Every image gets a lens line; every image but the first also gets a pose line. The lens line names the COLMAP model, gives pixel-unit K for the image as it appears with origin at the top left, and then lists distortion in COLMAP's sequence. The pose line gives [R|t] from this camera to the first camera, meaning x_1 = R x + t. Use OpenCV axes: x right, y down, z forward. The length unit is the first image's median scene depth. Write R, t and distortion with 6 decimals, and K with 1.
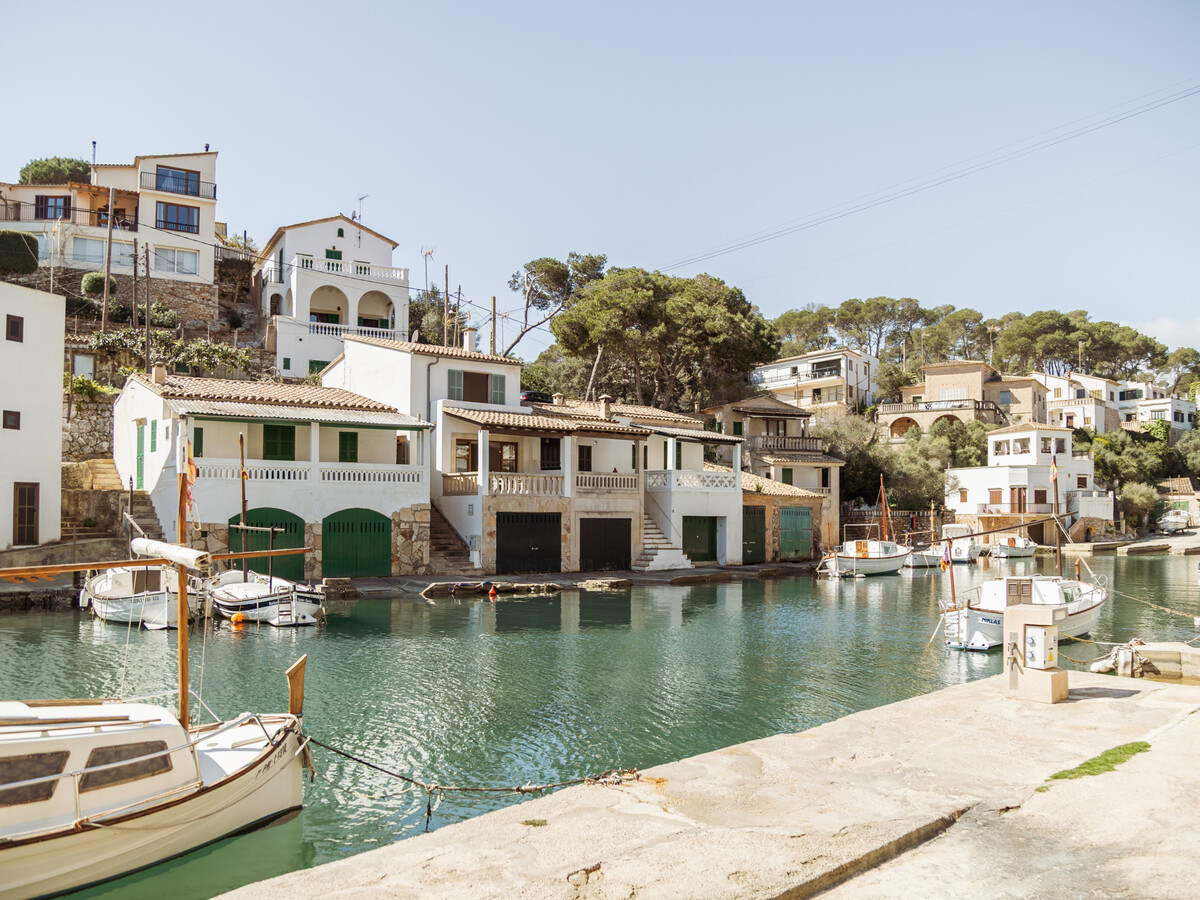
lens RADIAL K [[943.2, 0, 557.9], [0, 943.2, 516.6], [0, 0, 1]] dist [-0.049572, 0.000856]
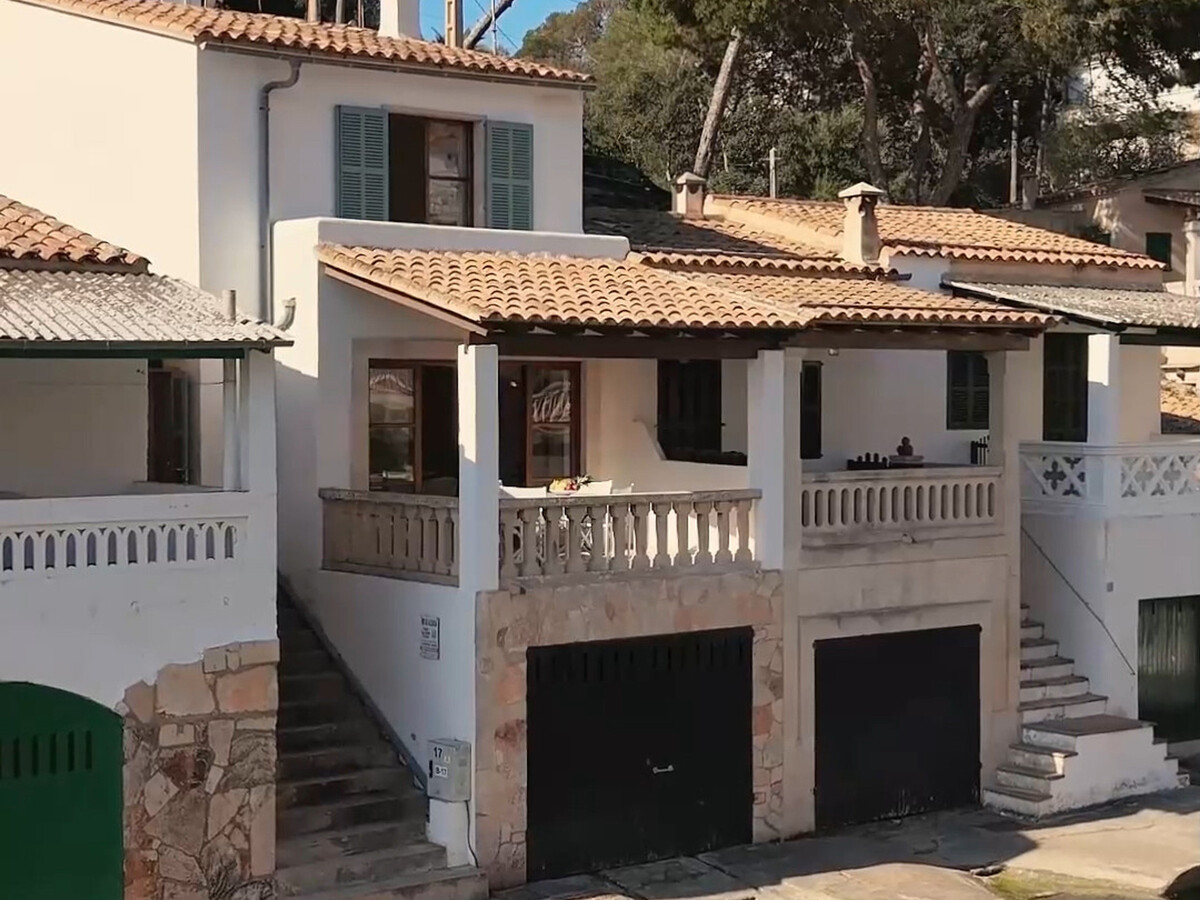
lens RADIAL K [[2007.4, 0, 557.7], [0, 2007.4, 451.3], [0, 0, 1]] dist [0.147696, -0.072356]
pose [[0.999951, -0.006766, 0.007193, -0.053209], [0.006527, 0.999443, 0.032719, -0.070280], [-0.007410, -0.032671, 0.999439, 0.383043]]
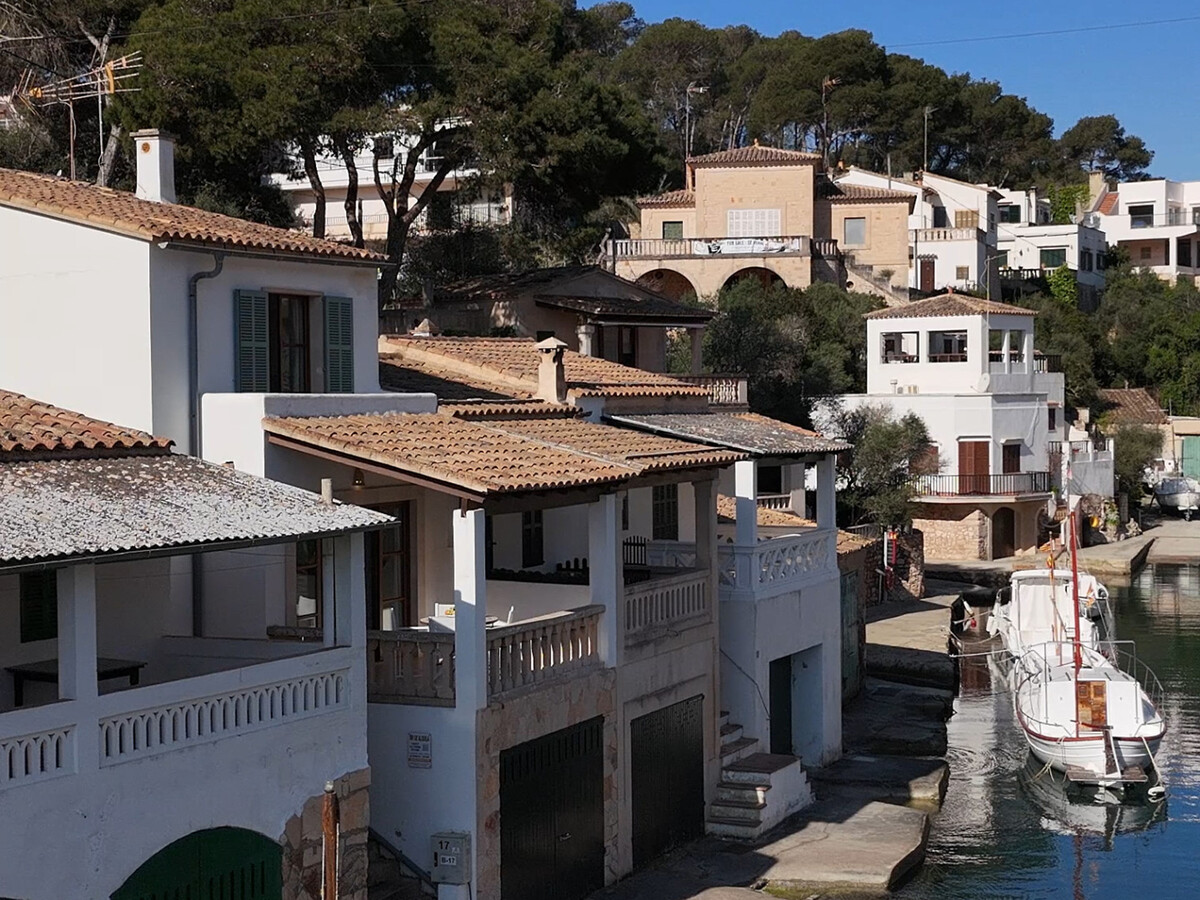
lens RADIAL K [[2007.4, 0, 557.7], [0, 2007.4, 451.3], [0, 0, 1]] dist [0.147696, -0.072356]
pose [[0.885198, -0.031494, 0.464147, -0.327260], [0.017664, 0.999262, 0.034115, -0.118271], [-0.464879, -0.022000, 0.885101, 0.327404]]
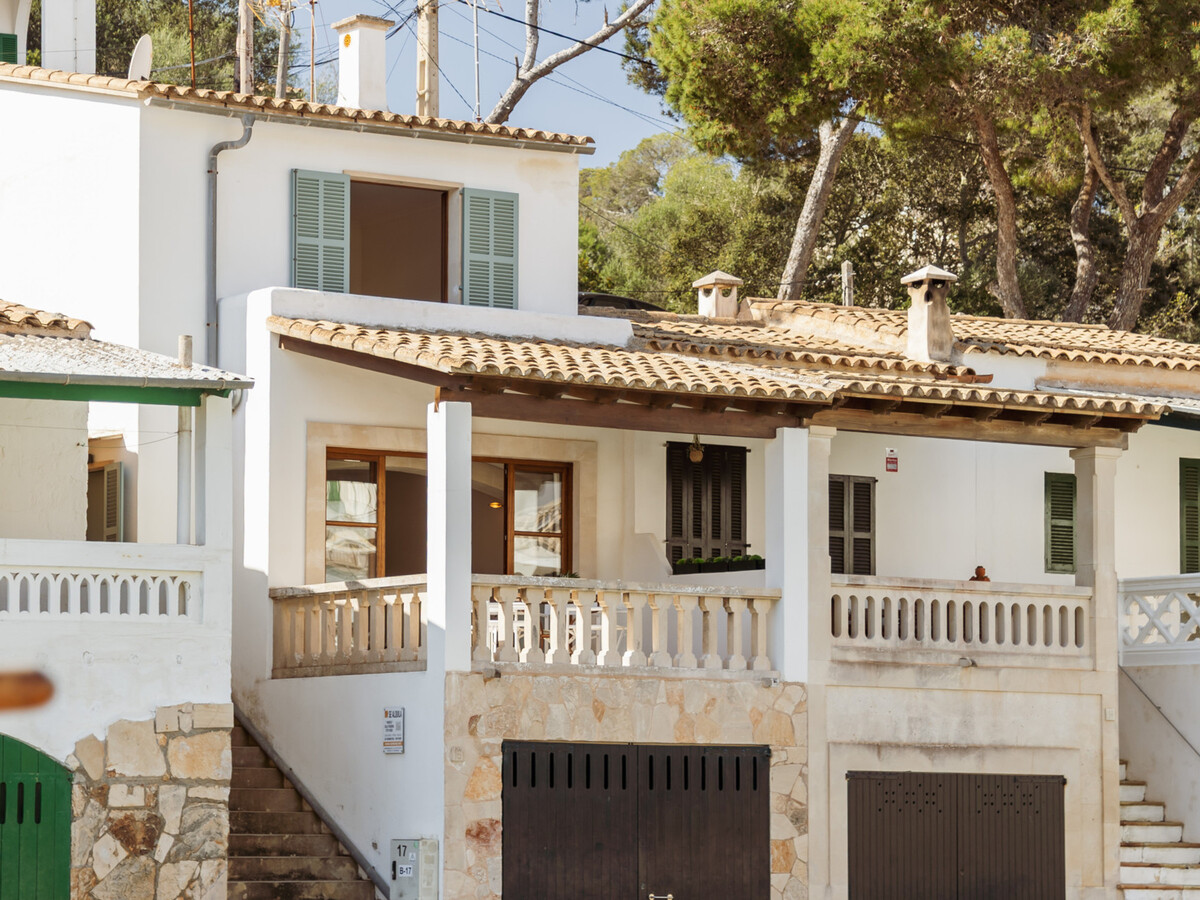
lens RADIAL K [[3318.4, 0, 81.5], [0, 3318.4, 633.5], [0, 0, 1]] dist [-0.000076, 0.924100]
pose [[0.989052, -0.004756, -0.147489, -0.041099], [-0.002965, 0.998638, -0.052082, 0.010378], [0.147536, 0.051949, 0.987692, 0.134067]]
